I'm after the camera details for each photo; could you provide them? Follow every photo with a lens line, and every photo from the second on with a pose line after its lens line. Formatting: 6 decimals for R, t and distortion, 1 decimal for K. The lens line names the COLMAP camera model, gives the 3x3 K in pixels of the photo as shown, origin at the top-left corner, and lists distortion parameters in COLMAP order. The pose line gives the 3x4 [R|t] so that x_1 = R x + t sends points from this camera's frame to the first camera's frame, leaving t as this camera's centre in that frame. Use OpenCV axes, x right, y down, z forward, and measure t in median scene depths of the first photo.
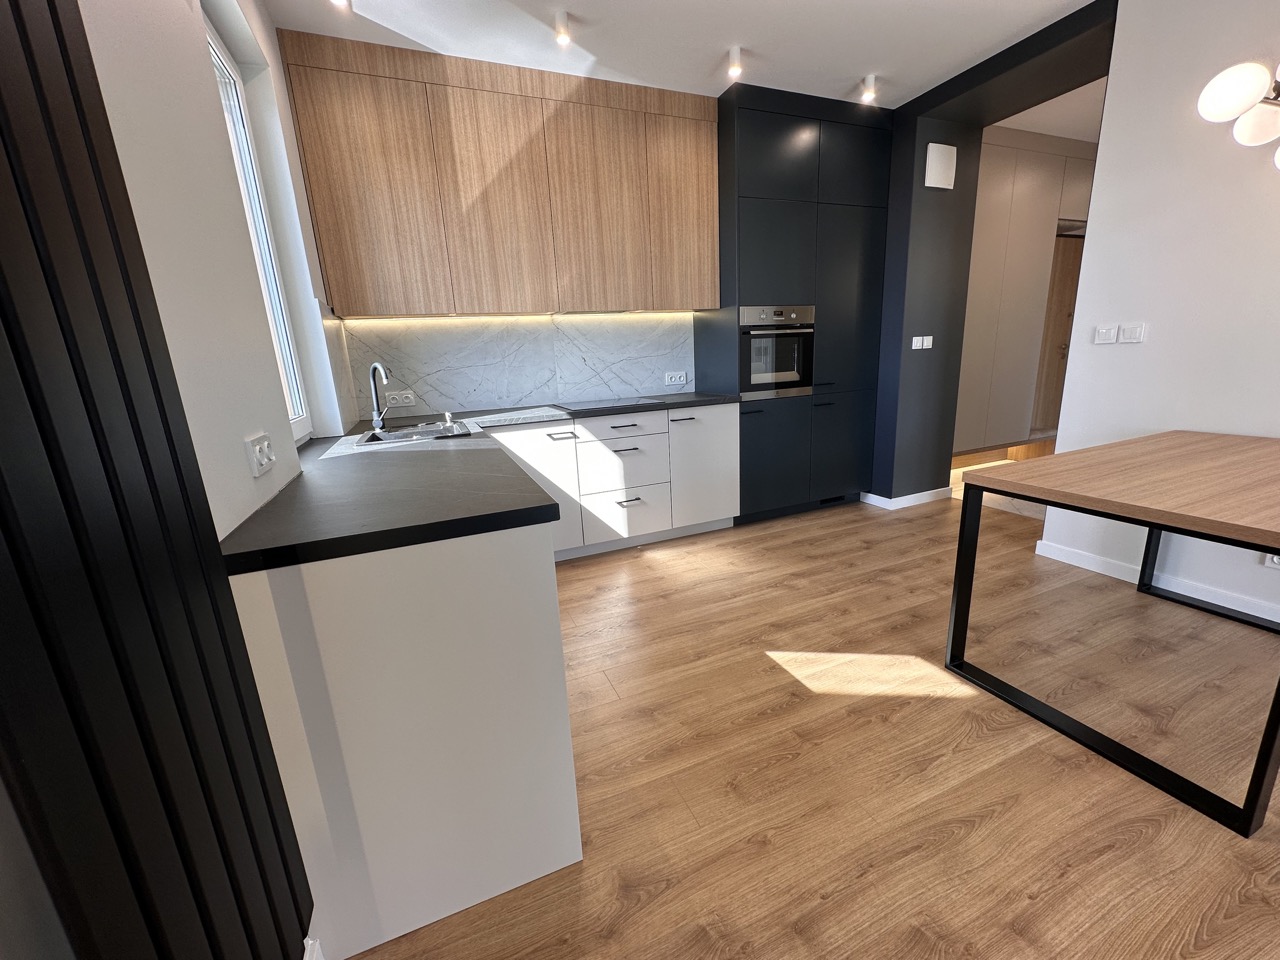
lens RADIAL K [[508.6, 0, 638.5], [0, 508.6, 481.5], [0, 0, 1]] dist [-0.002014, 0.000520]
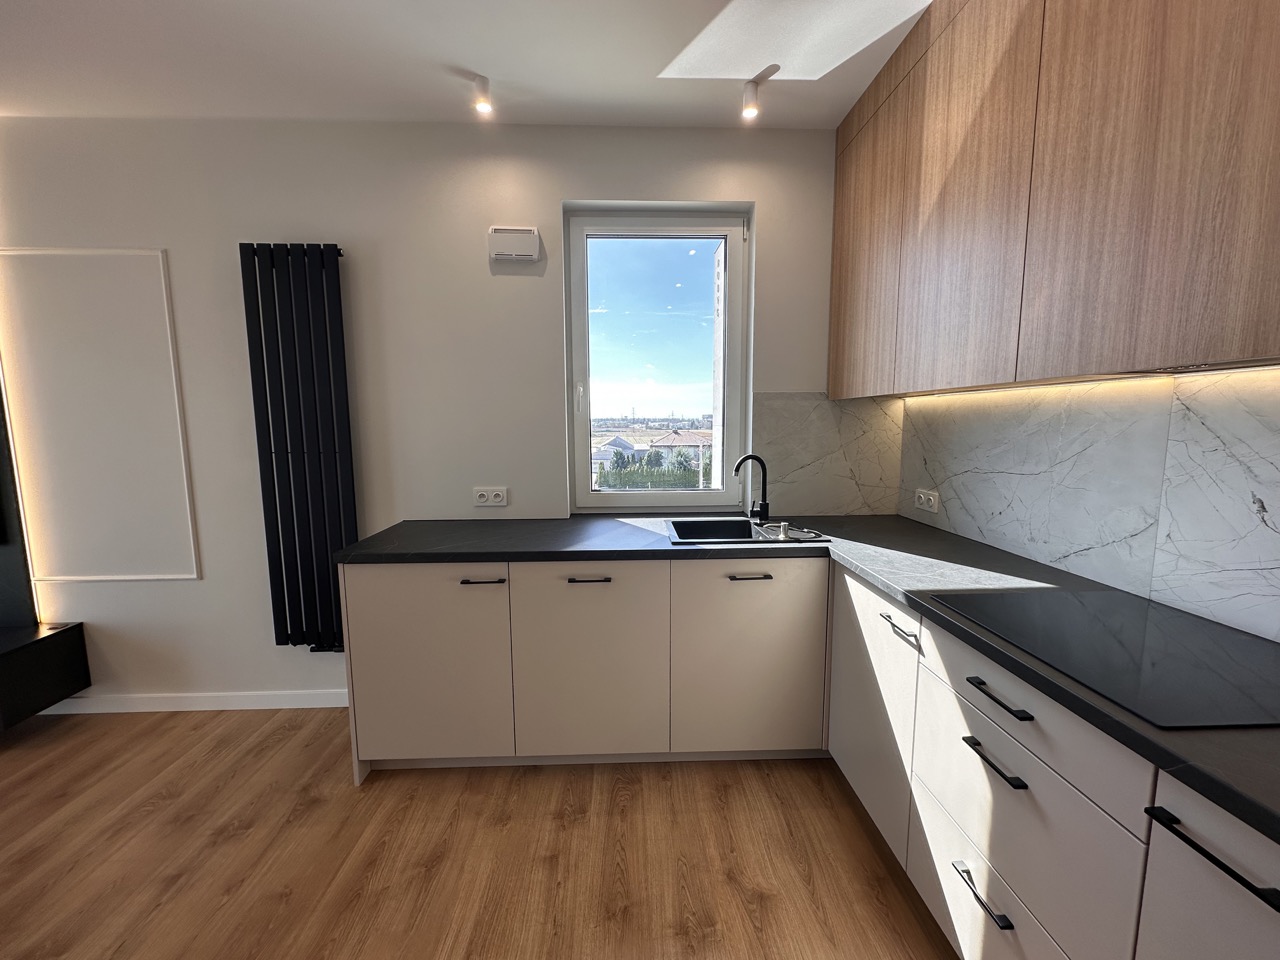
lens RADIAL K [[508.6, 0, 638.9], [0, 508.6, 480.6], [0, 0, 1]] dist [-0.002014, 0.000520]
pose [[-0.351410, 0.162818, -0.921955, 0.378872], [-0.200951, 0.948692, 0.244134, -0.303148], [0.914401, 0.271059, -0.300661, 0.882025]]
